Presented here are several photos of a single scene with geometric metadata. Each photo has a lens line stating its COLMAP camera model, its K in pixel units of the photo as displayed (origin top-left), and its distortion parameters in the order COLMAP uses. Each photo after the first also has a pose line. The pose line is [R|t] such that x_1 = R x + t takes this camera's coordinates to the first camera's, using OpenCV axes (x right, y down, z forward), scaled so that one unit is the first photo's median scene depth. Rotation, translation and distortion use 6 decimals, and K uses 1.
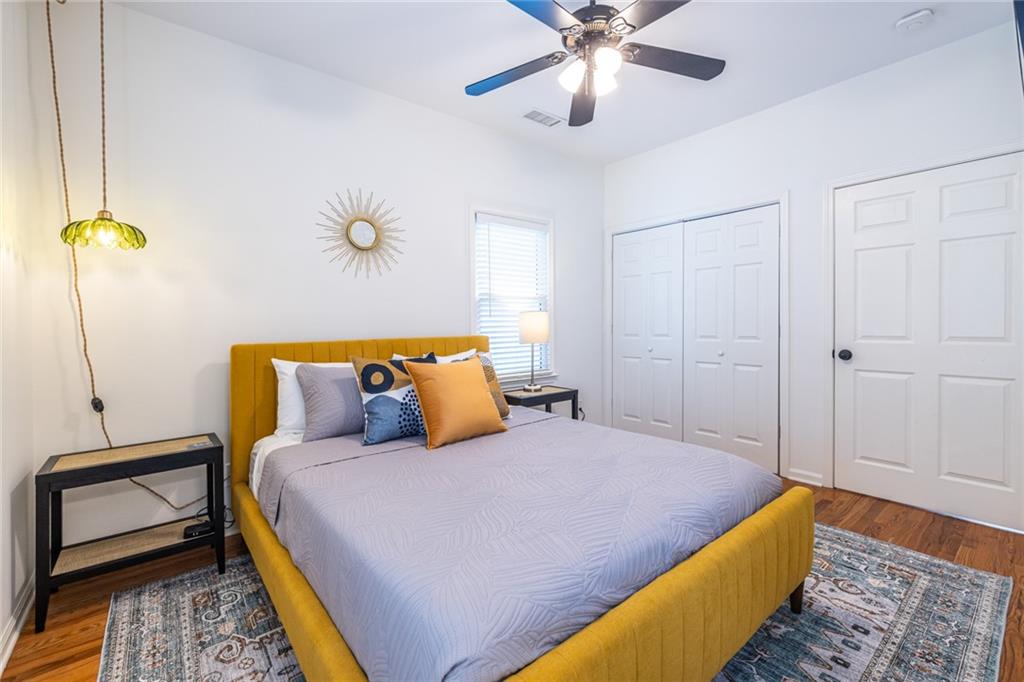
lens RADIAL K [[435.5, 0, 517.5], [0, 435.5, 326.0], [0, 0, 1]] dist [0.001995, 0.000255]
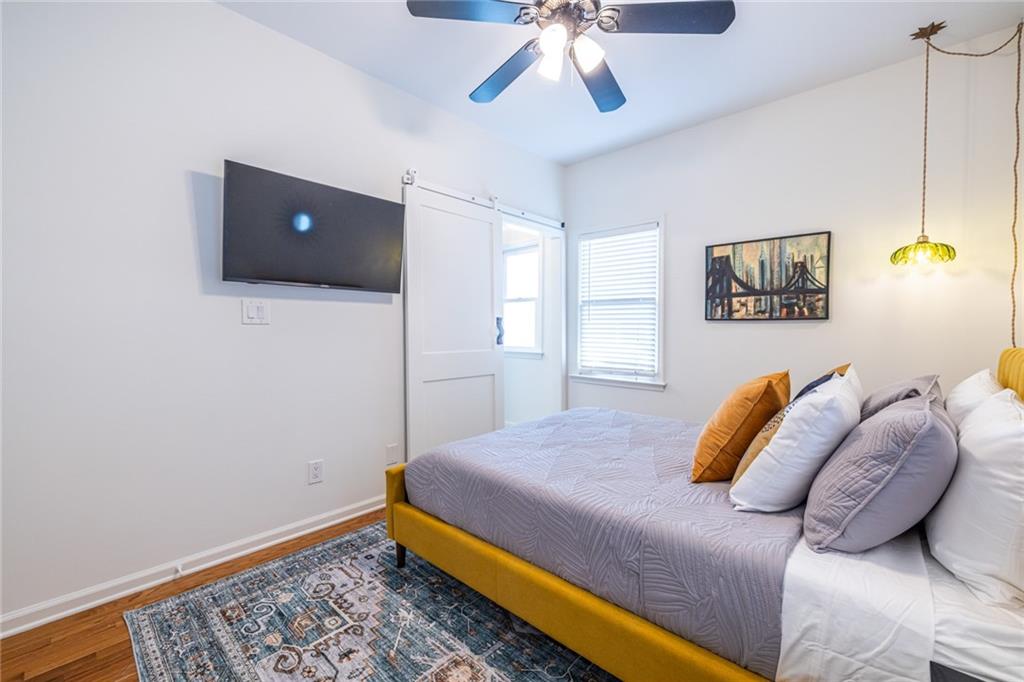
lens RADIAL K [[430.4, 0, 521.7], [0, 430.4, 336.4], [0, 0, 1]] dist [0.002766, 0.000372]
pose [[-0.988291, 0.021141, -0.151107, 0.397064], [0.017188, 0.999476, 0.027419, -0.018952], [0.151607, 0.024501, -0.988137, 1.883270]]
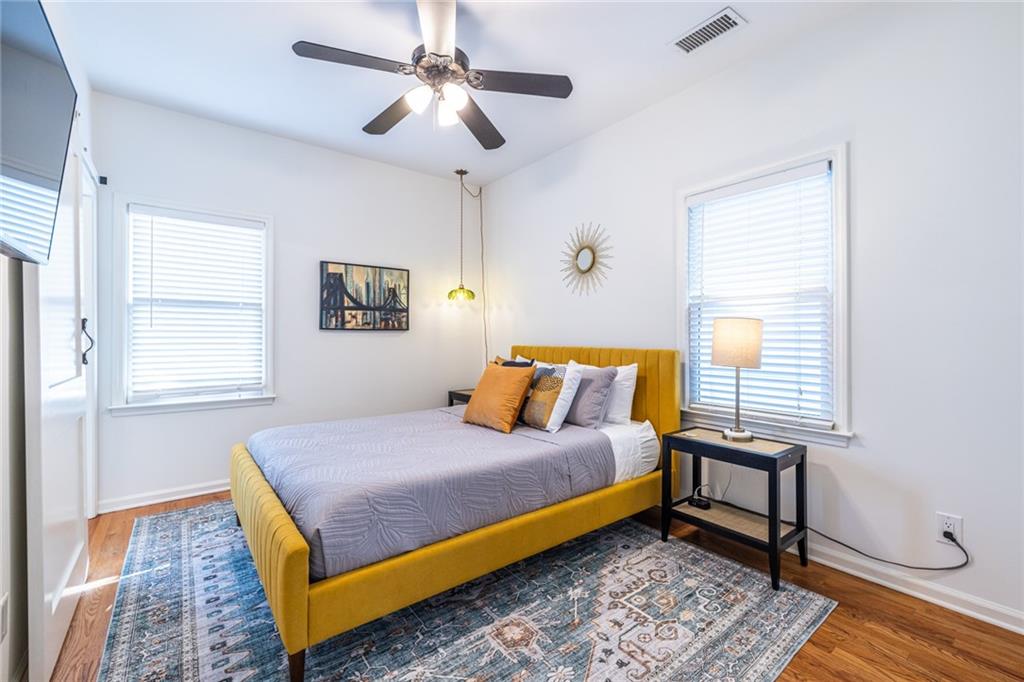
lens RADIAL K [[430.4, 0, 521.7], [0, 430.4, 336.4], [0, 0, 1]] dist [0.002766, 0.000372]
pose [[-0.011309, 0.017597, -0.999781, 1.216257], [-0.002495, 0.999842, 0.017626, -0.027554], [0.999933, 0.002694, -0.011263, 1.207610]]
